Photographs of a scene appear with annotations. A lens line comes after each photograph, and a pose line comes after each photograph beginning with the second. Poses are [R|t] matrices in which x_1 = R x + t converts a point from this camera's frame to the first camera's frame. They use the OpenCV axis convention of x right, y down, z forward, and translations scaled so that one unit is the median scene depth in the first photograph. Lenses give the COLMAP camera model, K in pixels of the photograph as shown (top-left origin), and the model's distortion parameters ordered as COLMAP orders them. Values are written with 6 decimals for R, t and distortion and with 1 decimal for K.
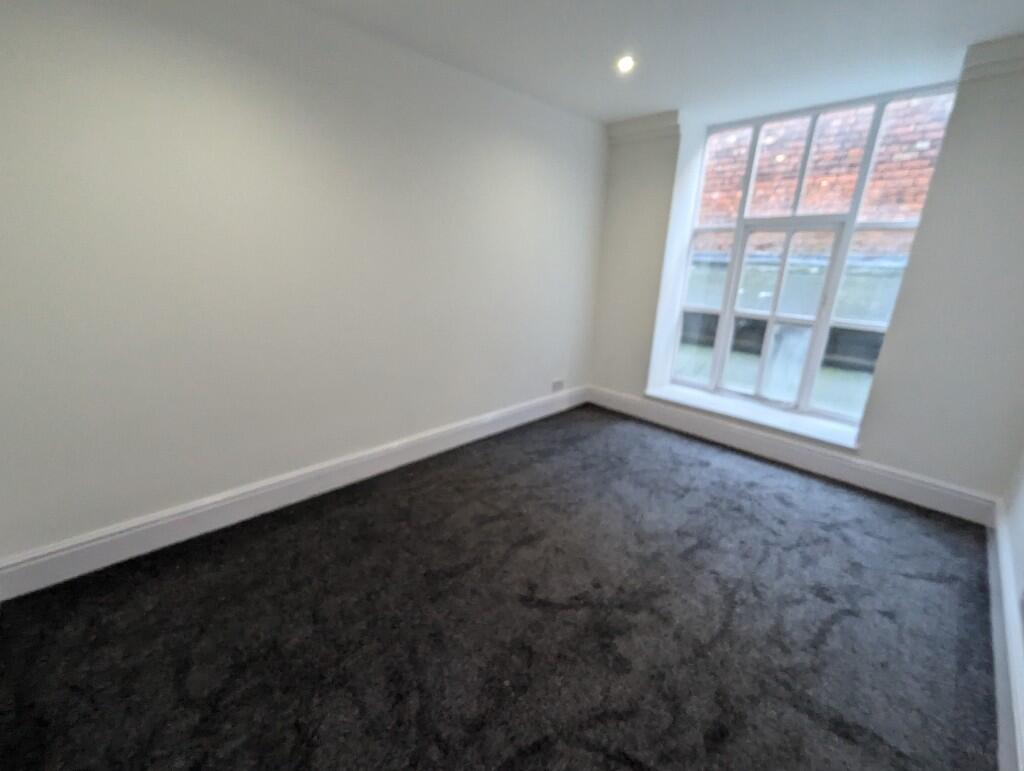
lens RADIAL K [[410.9, 0, 512.0], [0, 410.9, 385.5], [0, 0, 1]] dist [-0.000221, -0.000057]
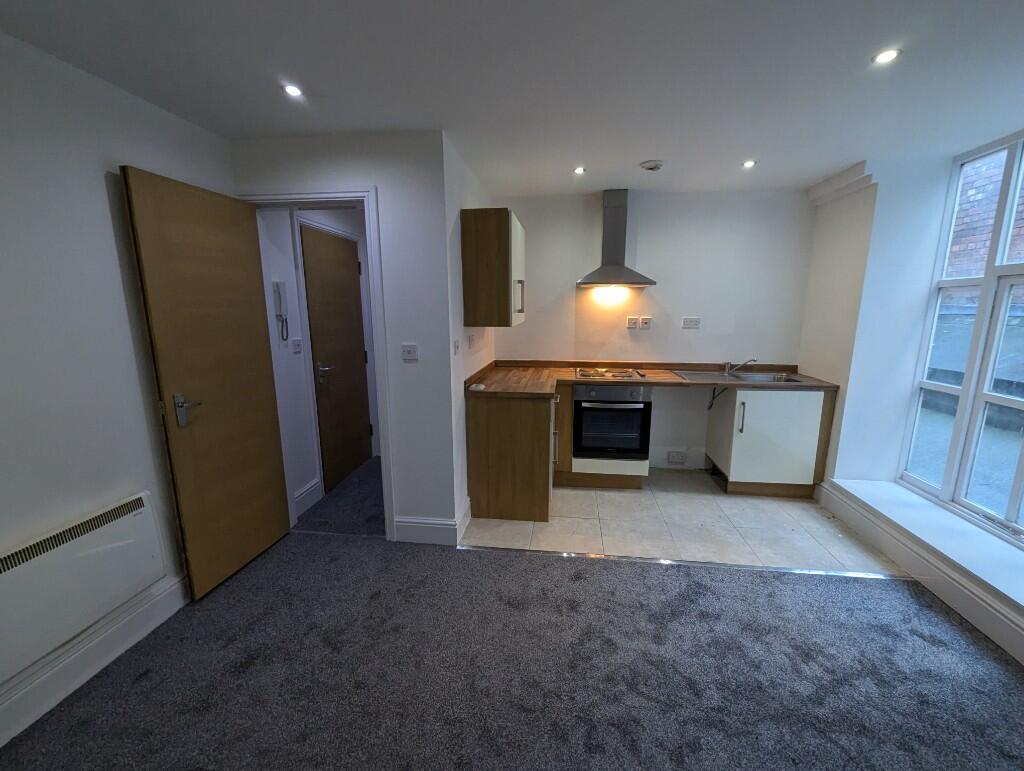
lens RADIAL K [[420.7, 0, 512.0], [0, 420.7, 385.5], [0, 0, 1]] dist [-0.001935, -0.000208]
pose [[0.599315, 0.104790, -0.793625, 0.831426], [-0.208292, 0.977660, -0.028205, -0.010003], [0.772940, 0.182209, 0.607753, -0.076507]]
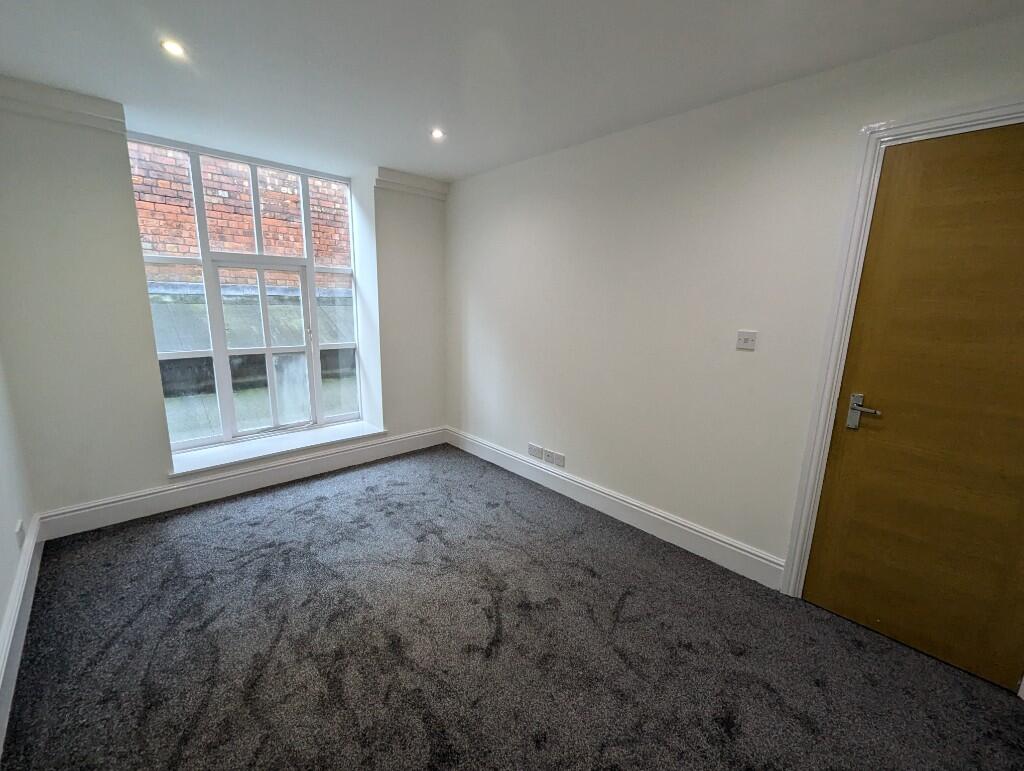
lens RADIAL K [[420.7, 0, 512.0], [0, 420.7, 385.5], [0, 0, 1]] dist [-0.001935, -0.000208]
pose [[0.034941, -0.226990, 0.973270, -0.486911], [0.274418, 0.938611, 0.209055, -0.169976], [-0.960975, 0.259778, 0.095086, 0.420688]]
